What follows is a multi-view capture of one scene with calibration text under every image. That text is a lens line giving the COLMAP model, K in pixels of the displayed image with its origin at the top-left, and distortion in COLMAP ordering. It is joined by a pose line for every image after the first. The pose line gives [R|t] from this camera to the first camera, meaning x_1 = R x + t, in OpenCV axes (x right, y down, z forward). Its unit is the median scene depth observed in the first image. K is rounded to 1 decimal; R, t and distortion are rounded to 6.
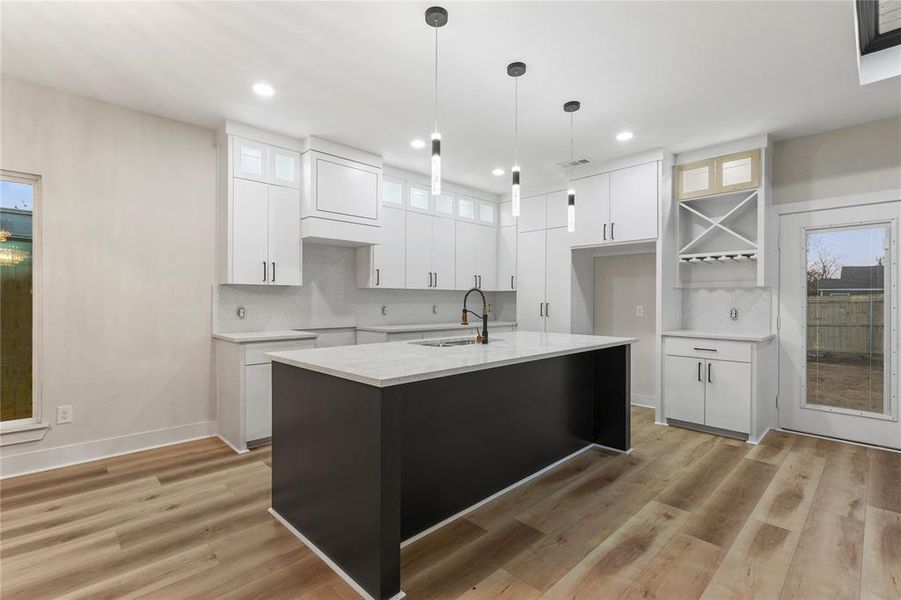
lens RADIAL K [[415.7, 0, 444.1], [0, 415.7, 302.6], [0, 0, 1]] dist [0.000343, 0.000176]
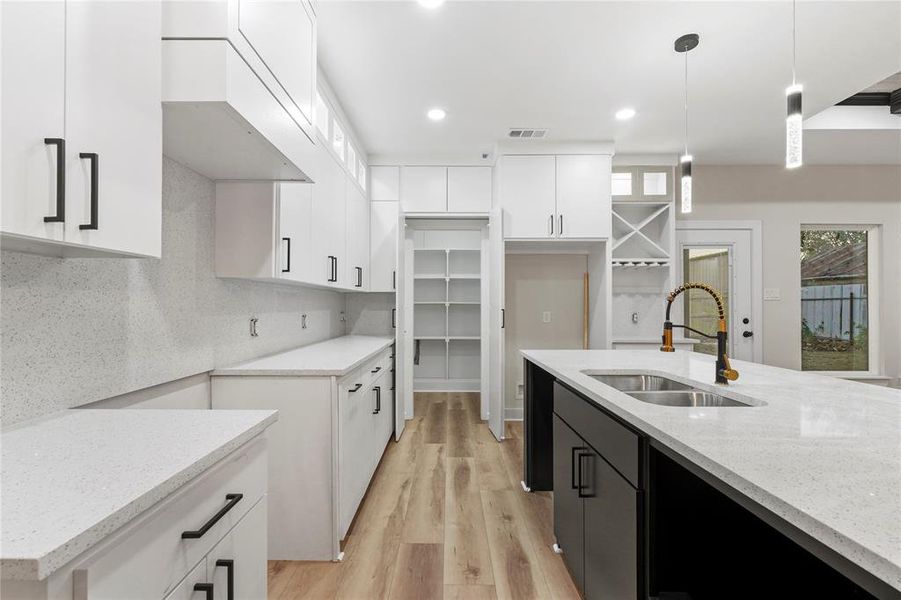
lens RADIAL K [[415.7, 0, 444.1], [0, 415.7, 302.6], [0, 0, 1]] dist [0.000343, 0.000176]
pose [[0.696262, 0.003324, 0.717780, -0.437715], [0.003930, 0.999957, -0.008442, -0.005619], [-0.717777, 0.008699, 0.696219, 0.671254]]
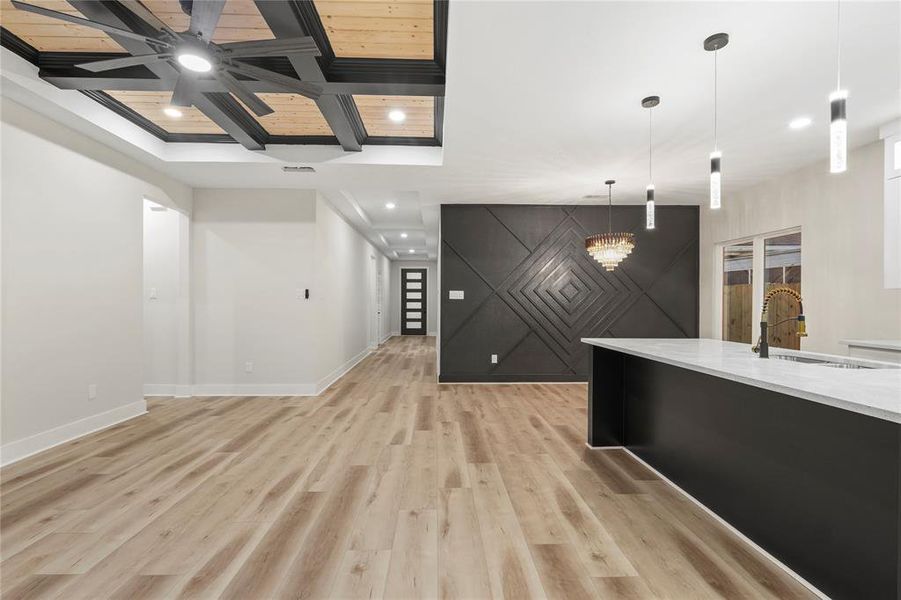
lens RADIAL K [[415.7, 0, 444.1], [0, 415.7, 302.6], [0, 0, 1]] dist [0.000343, 0.000176]
pose [[-0.674646, -0.006210, -0.738115, 0.860378], [-0.012107, 0.999923, 0.002654, -0.003361], [0.738042, 0.010727, -0.674669, 0.832490]]
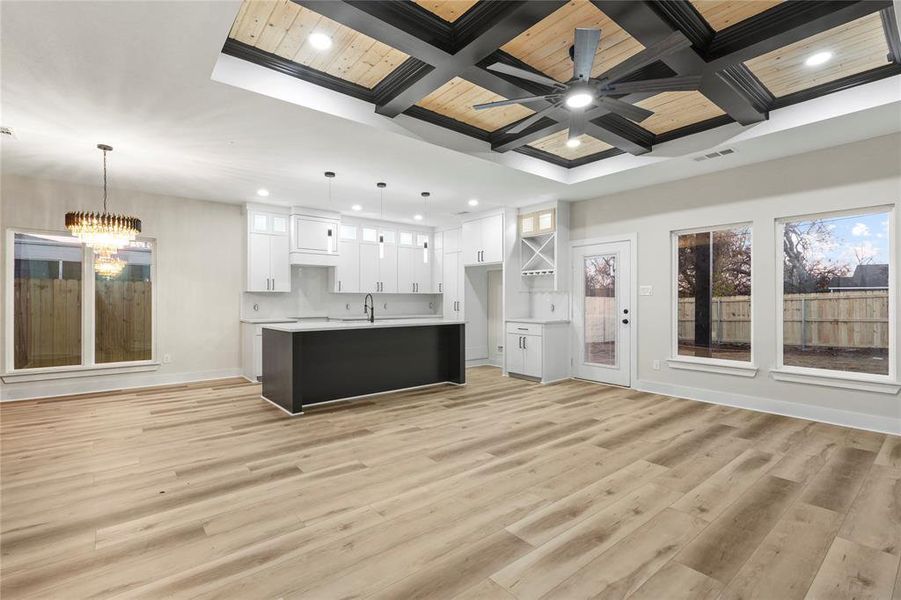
lens RADIAL K [[415.7, 0, 444.1], [0, 415.7, 302.6], [0, 0, 1]] dist [0.000343, 0.000176]
pose [[0.996417, -0.002776, -0.084528, 0.457405], [0.002824, 0.999996, 0.000446, 0.005155], [0.084526, -0.000683, 0.996421, -0.691046]]
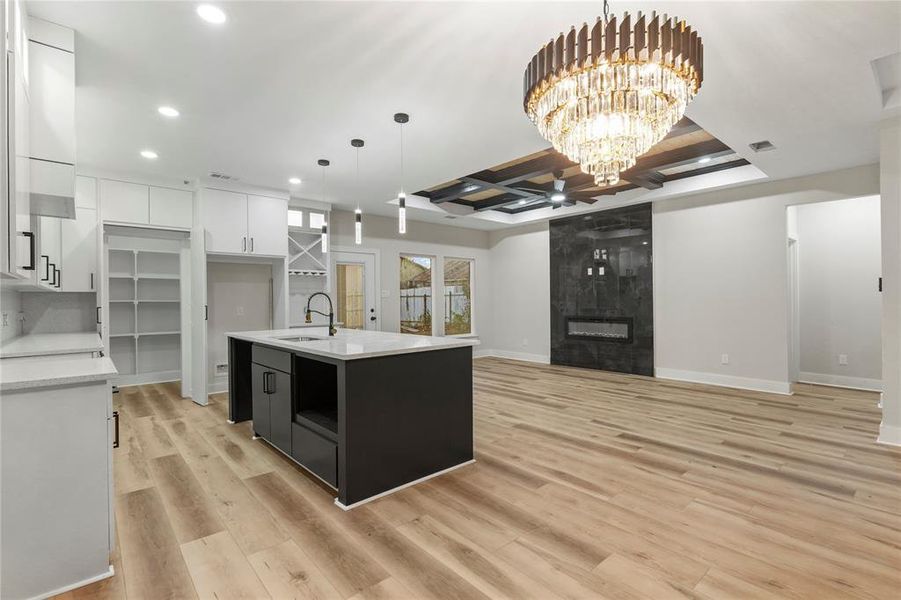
lens RADIAL K [[419.4, 0, 450.5], [0, 419.4, 300.0], [0, 0, 1]] dist [-0.003577, -0.000163]
pose [[0.039706, -0.002845, 0.999207, -0.907527], [0.015768, 0.999873, 0.002220, -0.006395], [-0.999087, 0.015667, 0.039746, 0.443093]]
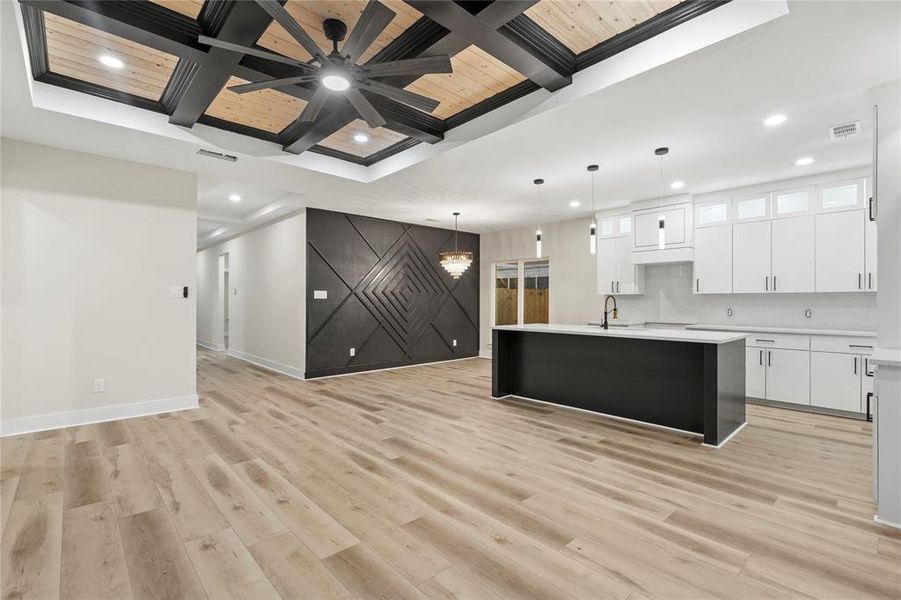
lens RADIAL K [[411.7, 0, 440.5], [0, 411.7, 299.5], [0, 0, 1]] dist [-0.000318, -0.000367]
pose [[-0.035229, -0.010042, -0.999329, 1.337465], [-0.009077, 0.999911, -0.009728, 0.003170], [0.999338, 0.008728, -0.035317, 0.309322]]
